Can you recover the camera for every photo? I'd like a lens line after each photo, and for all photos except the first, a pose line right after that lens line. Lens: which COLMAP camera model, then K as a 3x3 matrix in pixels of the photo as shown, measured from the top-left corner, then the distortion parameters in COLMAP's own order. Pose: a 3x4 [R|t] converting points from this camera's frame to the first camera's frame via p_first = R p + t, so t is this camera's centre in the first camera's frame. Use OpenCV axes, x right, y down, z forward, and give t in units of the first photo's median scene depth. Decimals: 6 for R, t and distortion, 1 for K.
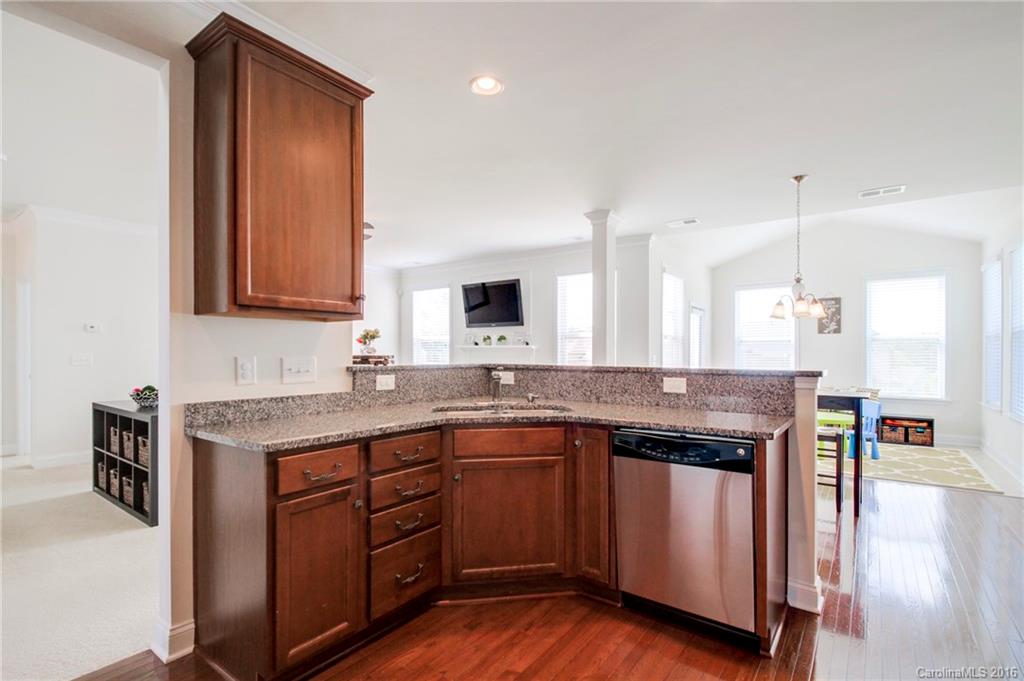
lens RADIAL K [[479.0, 0, 516.6], [0, 479.0, 348.8], [0, 0, 1]] dist [-0.003759, -0.001825]
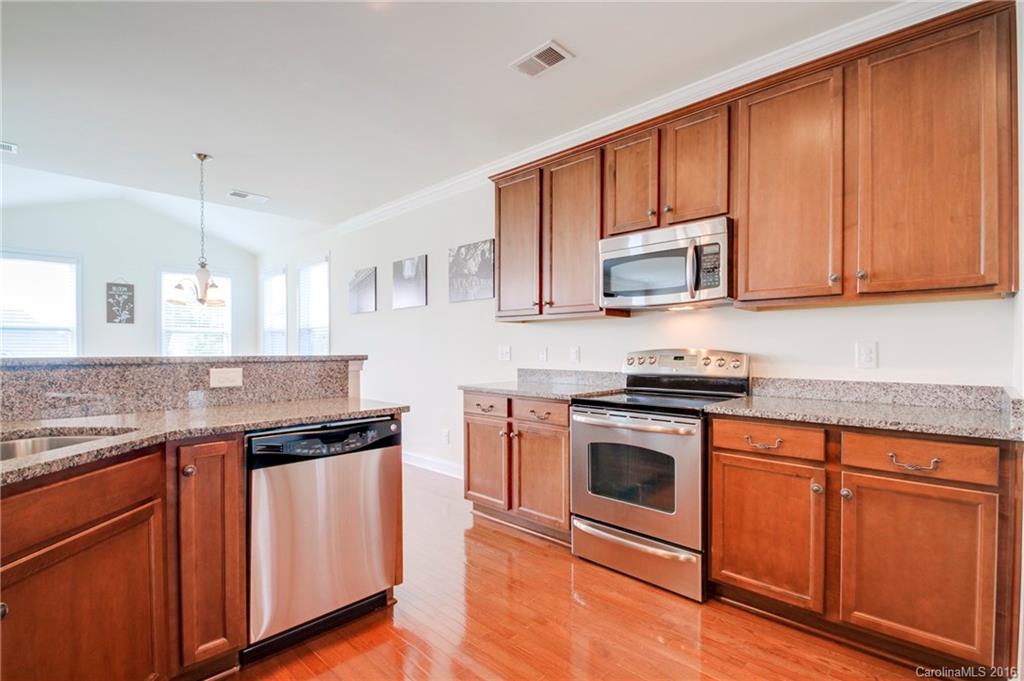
lens RADIAL K [[479.0, 0, 515.8], [0, 479.0, 348.8], [0, 0, 1]] dist [-0.003759, -0.001825]
pose [[0.129347, -0.002804, 0.991595, -0.378643], [-0.008867, 0.999953, 0.003985, 0.018073], [-0.991560, -0.009308, 0.129316, 0.373360]]
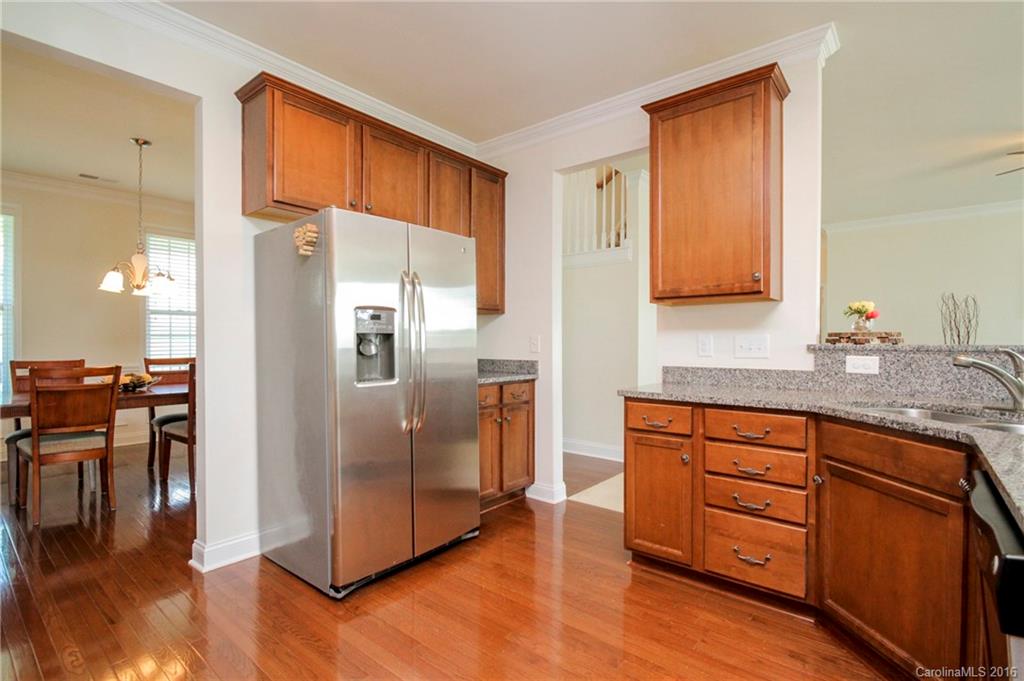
lens RADIAL K [[480.2, 0, 514.8], [0, 480.2, 342.4], [0, 0, 1]] dist [-0.008003, -0.000797]
pose [[-0.060907, -0.002295, -0.998141, 0.560369], [0.009208, 0.999954, -0.002861, 0.026767], [0.998101, -0.009365, -0.060883, 0.420069]]
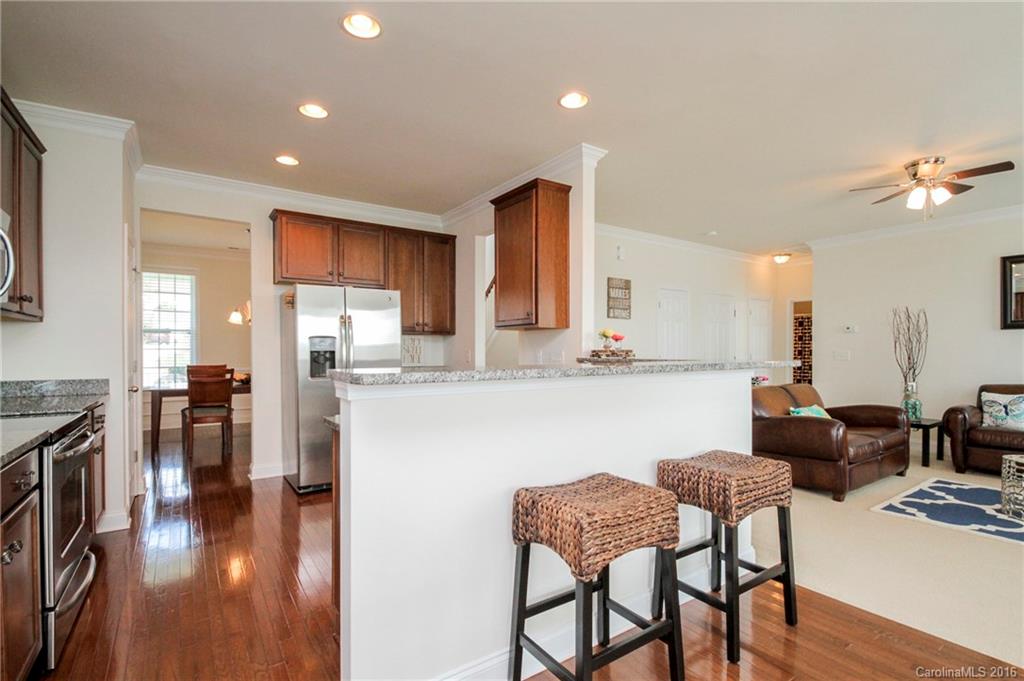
lens RADIAL K [[480.2, 0, 517.9], [0, 480.2, 355.5], [0, 0, 1]] dist [-0.008003, -0.000797]
pose [[-0.335170, 0.009691, -0.942108, 0.944781], [0.009881, 0.999928, 0.006770, 0.015524], [0.942106, -0.007039, -0.335242, 1.189319]]
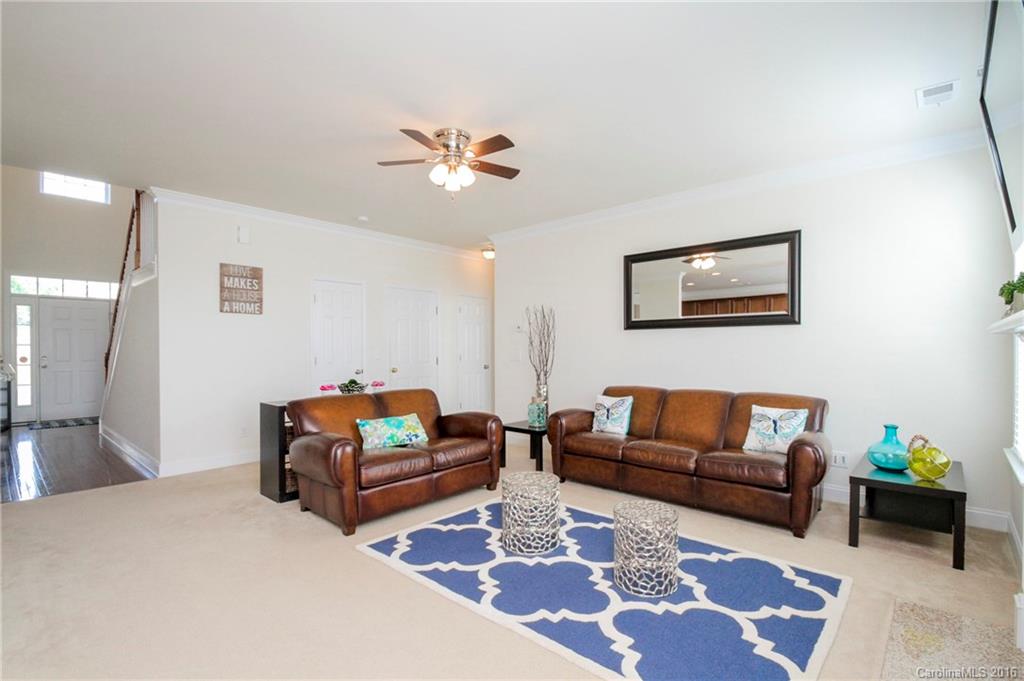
lens RADIAL K [[480.2, 0, 516.7], [0, 480.2, 354.2], [0, 0, 1]] dist [-0.008003, -0.000797]
pose [[-0.096032, 0.010617, -0.995322, 0.450185], [0.011119, 0.999892, 0.009593, 0.015559], [0.995316, -0.010145, -0.096139, 2.076768]]
